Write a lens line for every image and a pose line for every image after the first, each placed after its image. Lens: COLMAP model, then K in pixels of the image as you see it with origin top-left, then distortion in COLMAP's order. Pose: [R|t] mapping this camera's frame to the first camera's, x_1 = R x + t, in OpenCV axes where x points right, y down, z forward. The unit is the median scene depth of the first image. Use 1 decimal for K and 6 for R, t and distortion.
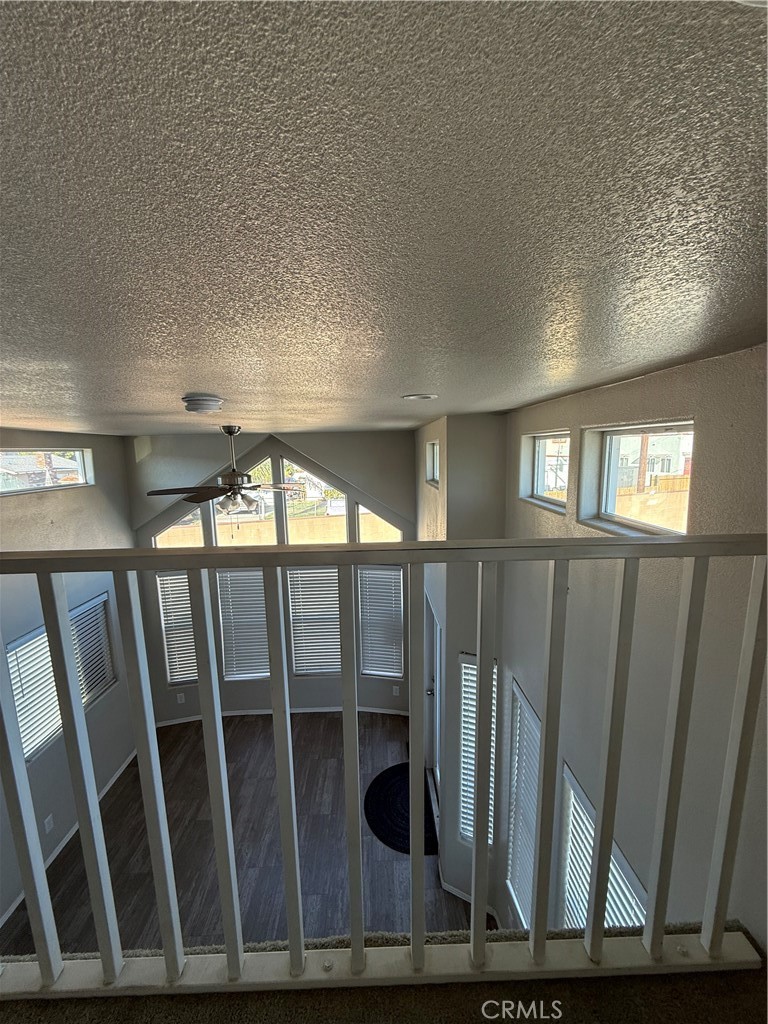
lens RADIAL K [[407.0, 0, 384.0], [0, 407.0, 512.0], [0, 0, 1]] dist [0.001886, -0.000266]
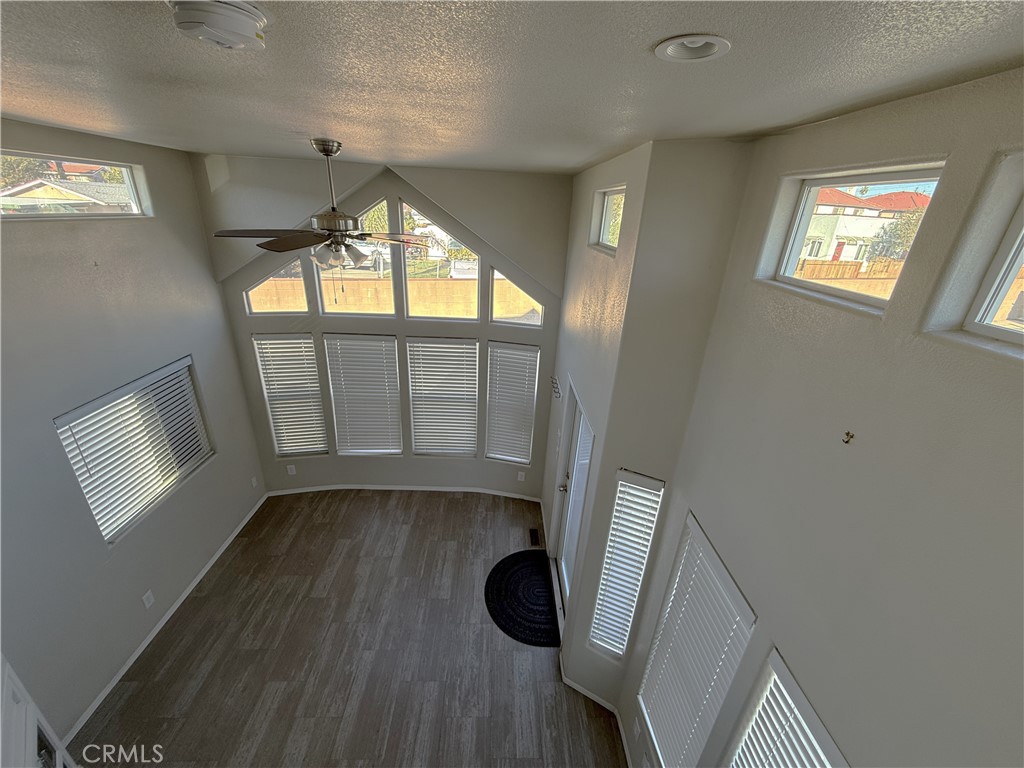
lens RADIAL K [[407.0, 0, 511.4], [0, 407.0, 381.2], [0, 0, 1]] dist [0.001886, -0.000266]
pose [[0.997452, 0.066676, 0.025366, -0.039575], [-0.070866, 0.966929, 0.245003, -0.004648], [-0.008191, -0.246176, 0.969190, 0.170601]]
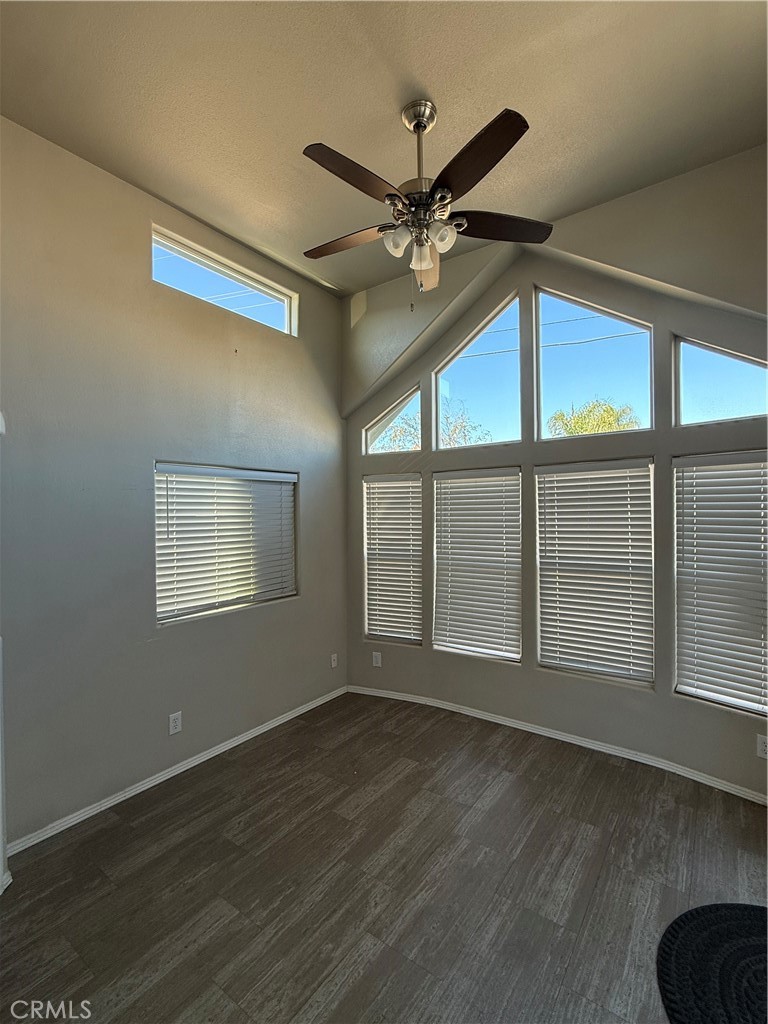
lens RADIAL K [[463.7, 0, 387.3], [0, 463.7, 514.7], [0, 0, 1]] dist [-0.001747, -0.000444]
pose [[0.792799, 0.017325, -0.609237, 0.007012], [-0.099856, 0.989781, -0.101796, 0.348631], [0.601248, 0.141539, 0.786427, 0.408258]]
